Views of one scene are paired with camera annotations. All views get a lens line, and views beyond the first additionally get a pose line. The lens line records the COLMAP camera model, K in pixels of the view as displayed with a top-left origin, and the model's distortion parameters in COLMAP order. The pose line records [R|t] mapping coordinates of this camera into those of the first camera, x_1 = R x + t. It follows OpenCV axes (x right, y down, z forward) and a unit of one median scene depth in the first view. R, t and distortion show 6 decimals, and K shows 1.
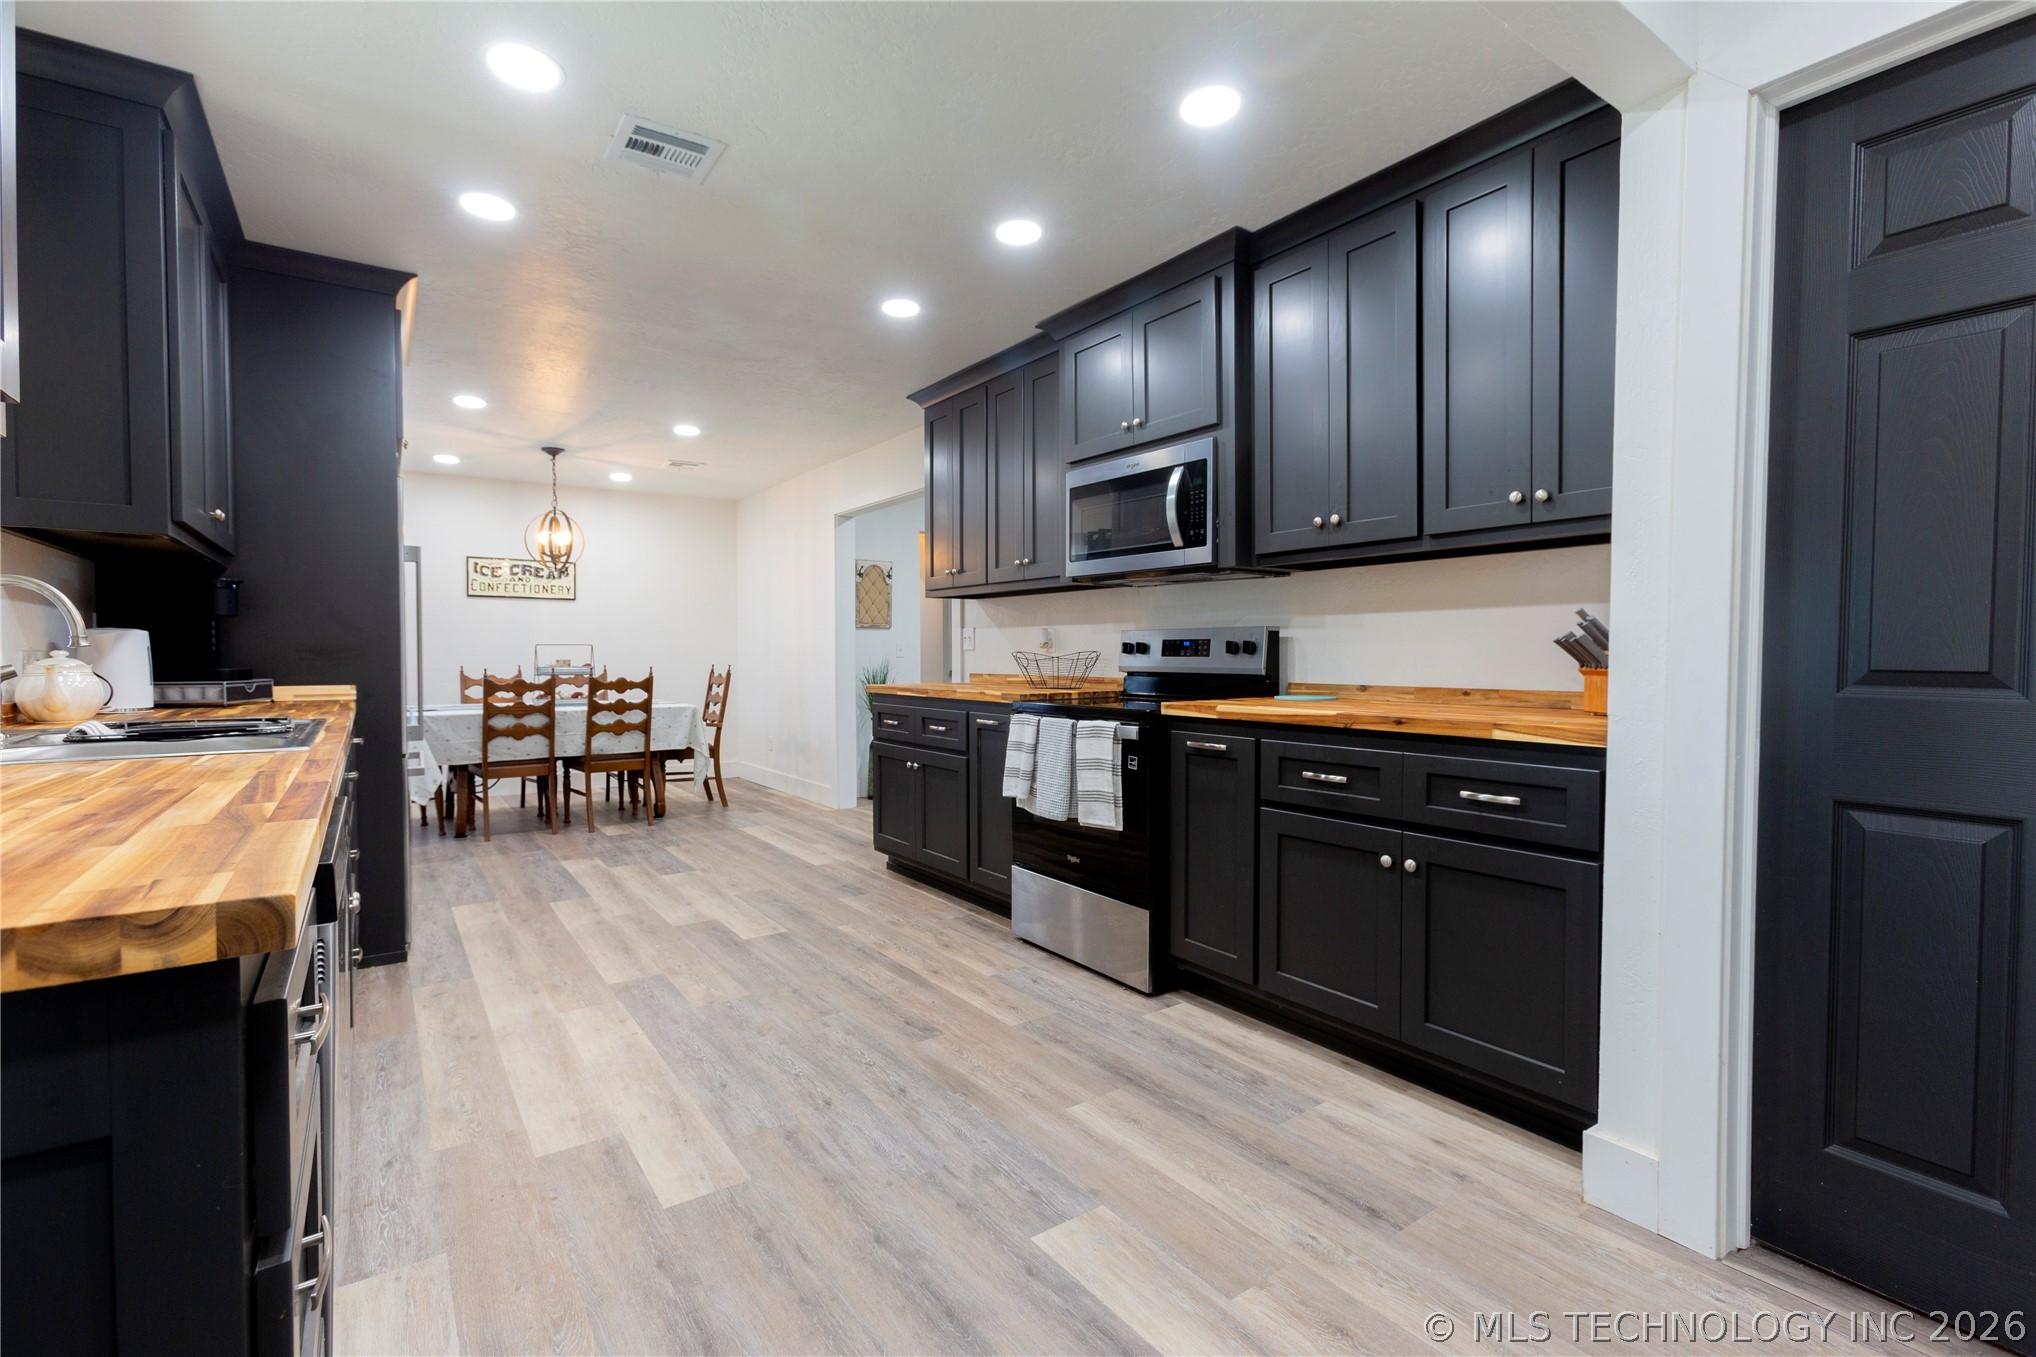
lens RADIAL K [[914.5, 0, 1011.4], [0, 914.5, 669.9], [0, 0, 1]] dist [-0.008189, 0.009252]
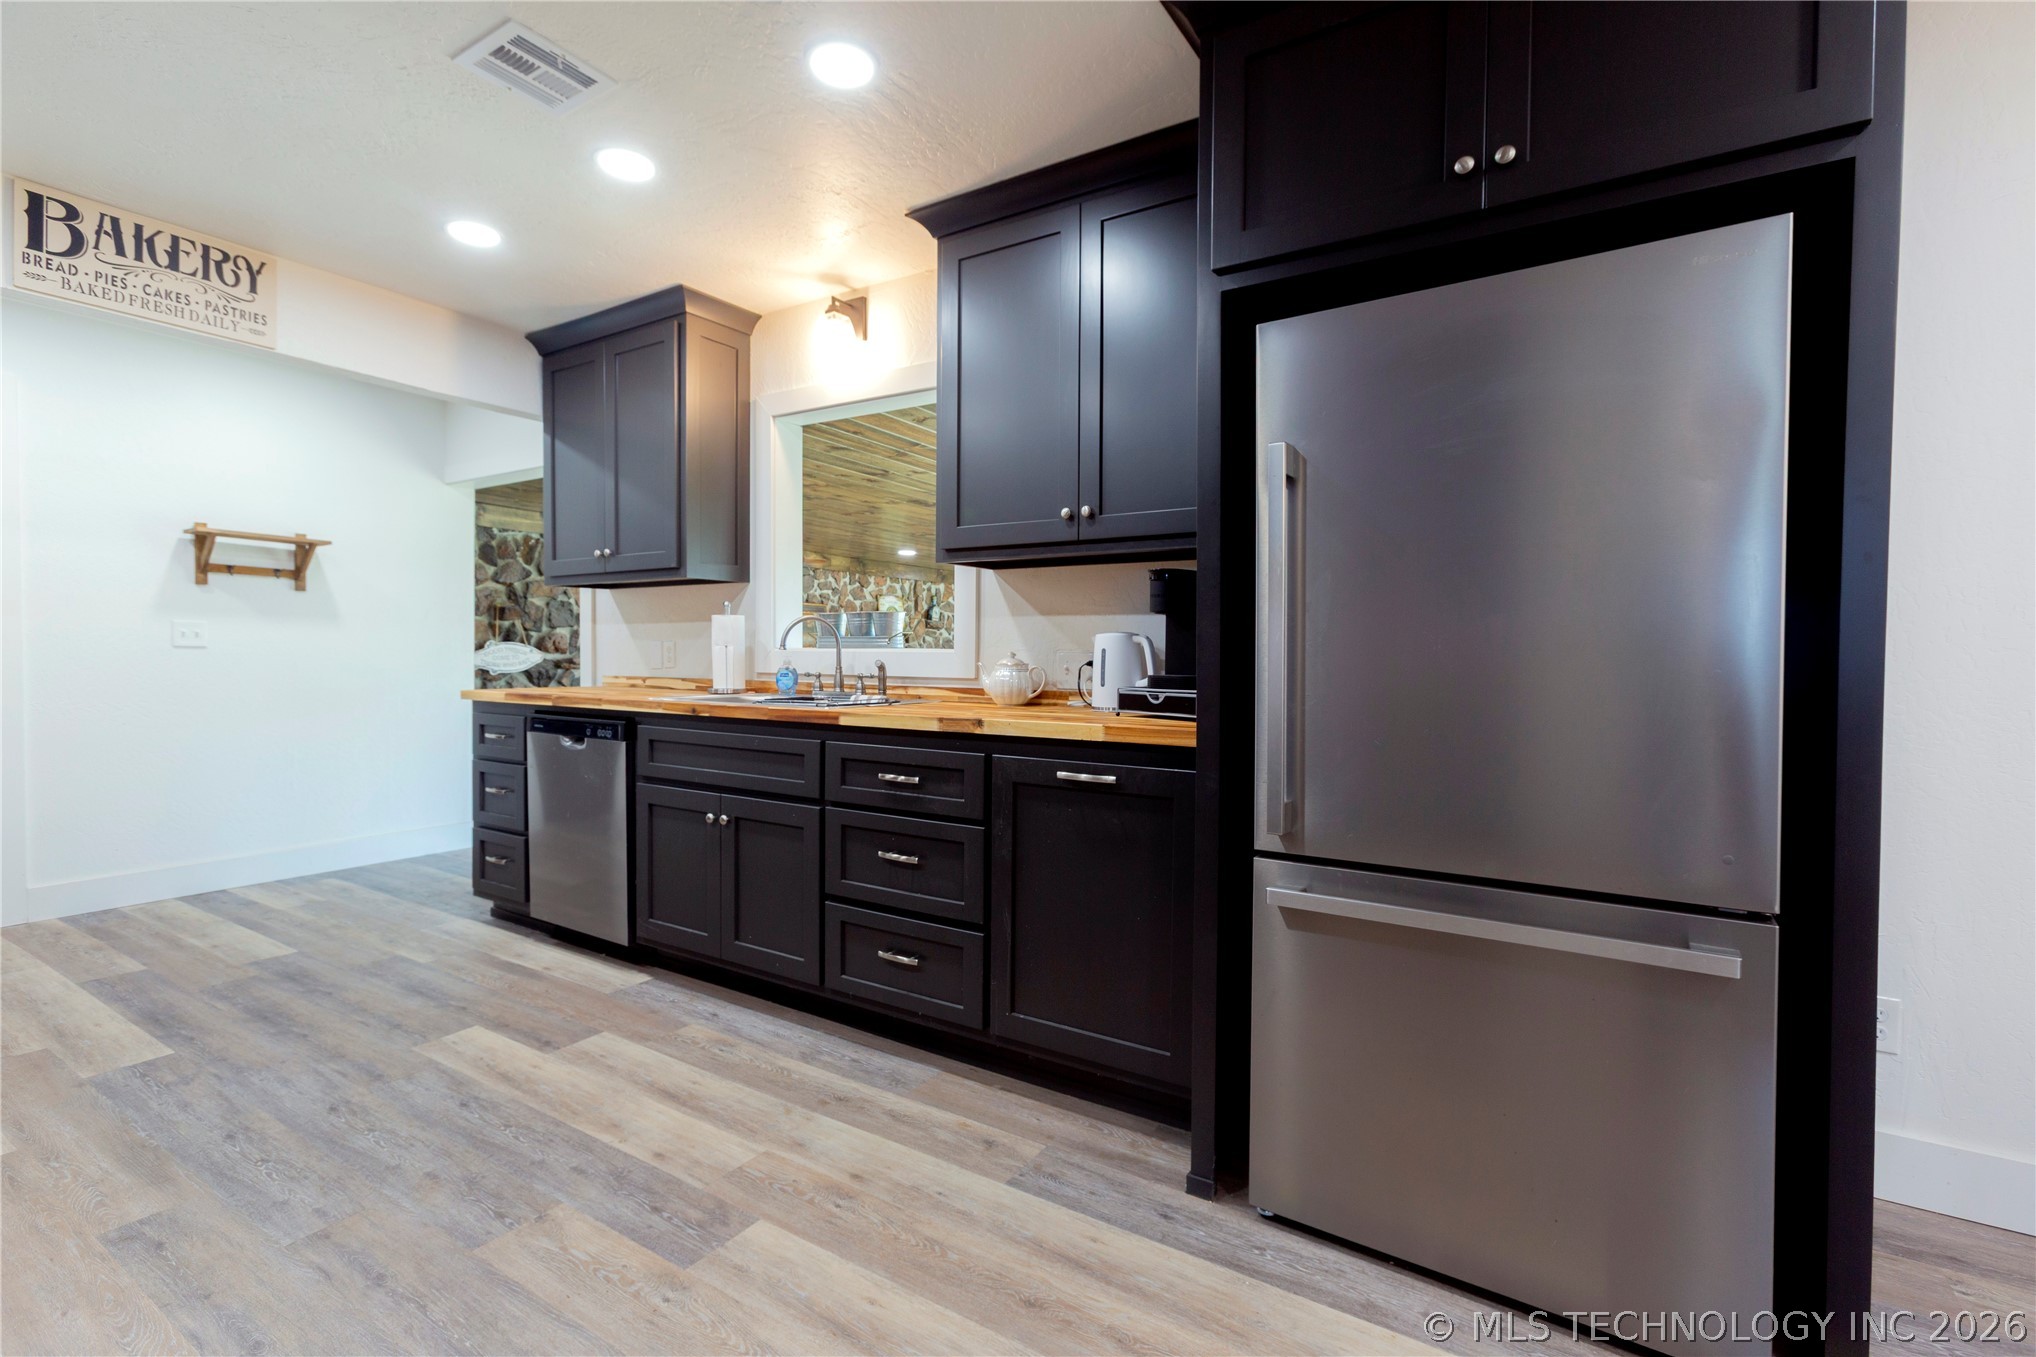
lens RADIAL K [[914.5, 0, 1012.5], [0, 914.5, 673.0], [0, 0, 1]] dist [-0.008189, 0.009252]
pose [[-0.924224, 0.005404, -0.381812, -0.393515], [-0.011101, 0.999097, 0.041012, -0.034001], [0.381689, 0.042143, -0.923329, 1.693299]]
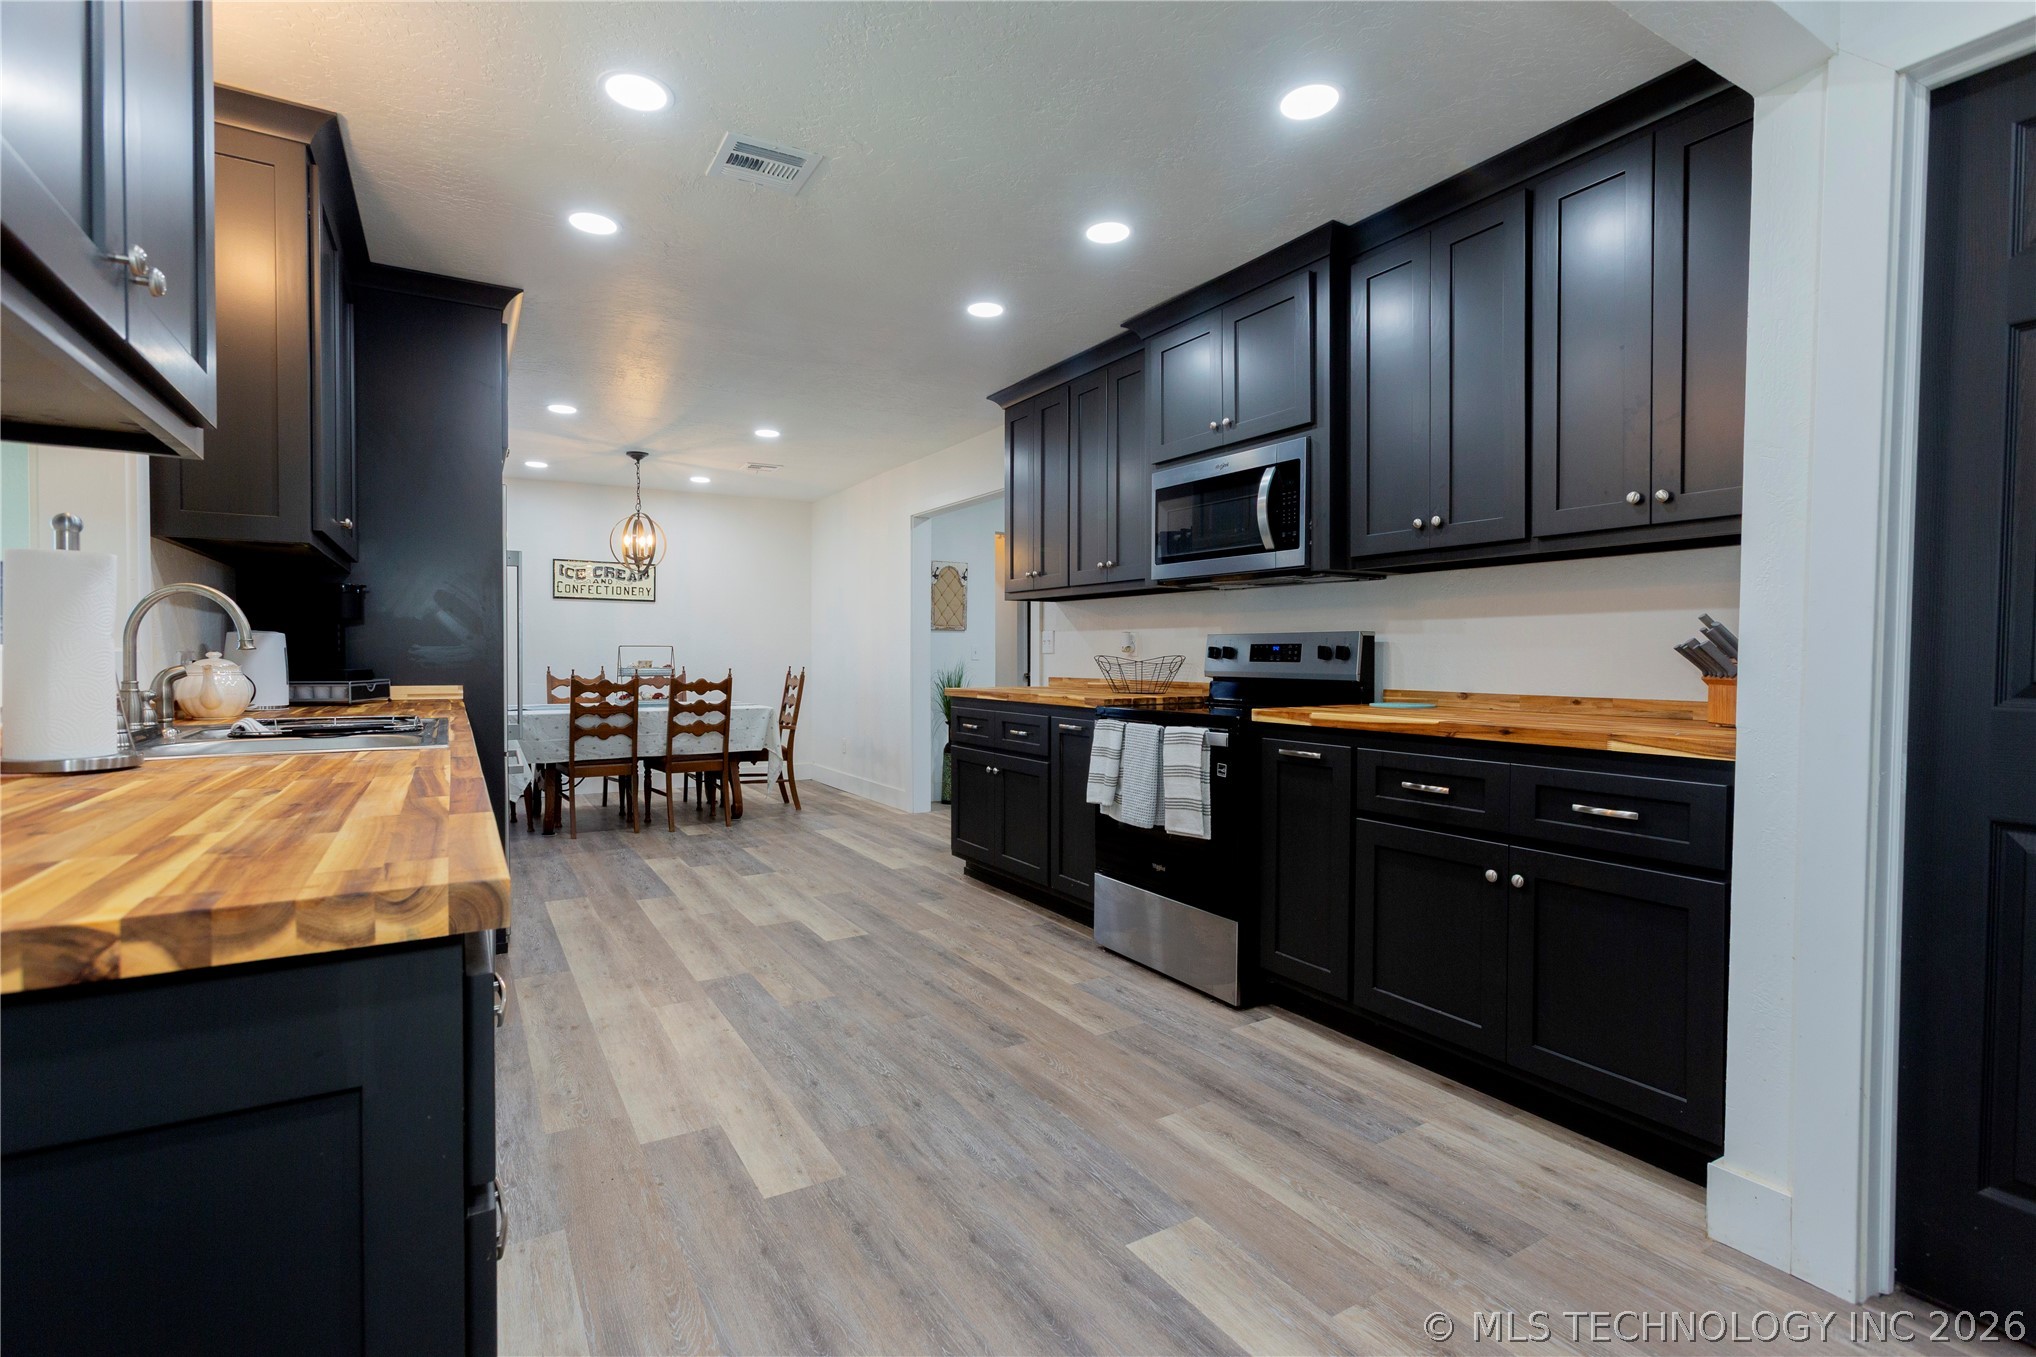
lens RADIAL K [[940.2, 0, 1011.6], [0, 940.2, 669.1], [0, 0, 1]] dist [-0.012917, 0.009321]
pose [[0.997304, 0.005643, -0.073158, -0.019125], [-0.005901, 0.999977, -0.003312, -0.001968], [0.073137, 0.003735, 0.997315, -0.019550]]
